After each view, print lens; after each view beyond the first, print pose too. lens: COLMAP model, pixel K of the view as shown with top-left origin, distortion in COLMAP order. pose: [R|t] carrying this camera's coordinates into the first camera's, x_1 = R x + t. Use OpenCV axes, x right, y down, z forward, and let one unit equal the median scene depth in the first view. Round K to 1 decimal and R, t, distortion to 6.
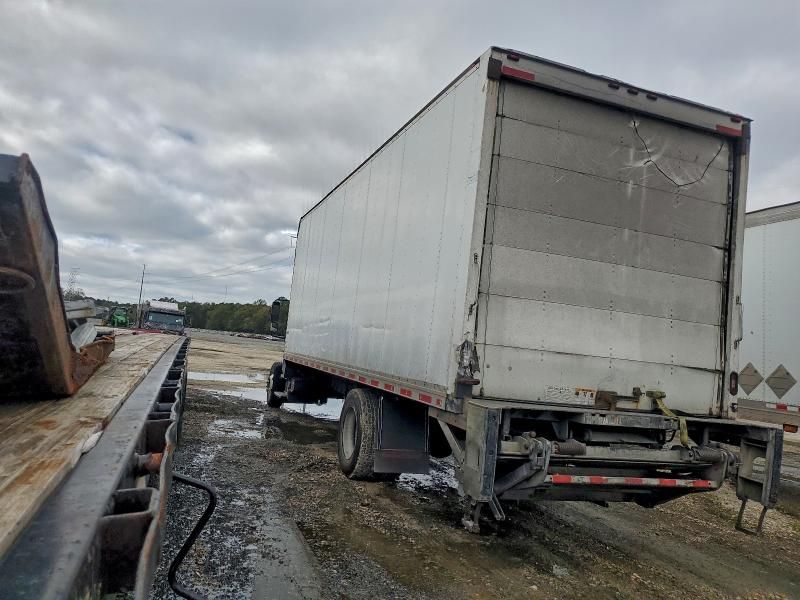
lens RADIAL K [[628.8, 0, 400.0], [0, 628.8, 300.0], [0, 0, 1]] dist [-0.005582, 0.000304]
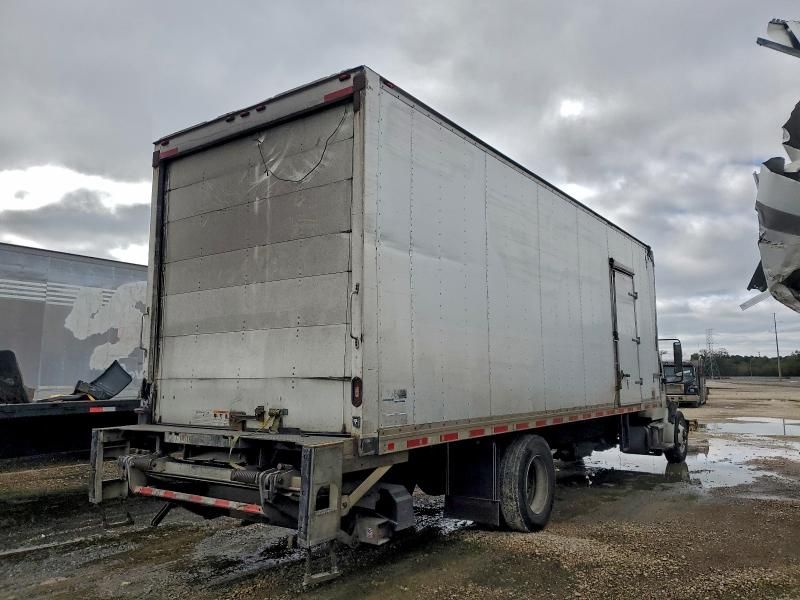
lens RADIAL K [[659.6, 0, 400.0], [0, 659.6, 300.0], [0, 0, 1]] dist [0.014848, 0.001675]
pose [[0.556084, -0.201875, -0.806236, 1.319488], [0.127575, 0.979290, -0.157215, 0.164050], [0.821277, -0.015431, 0.570321, 0.593477]]
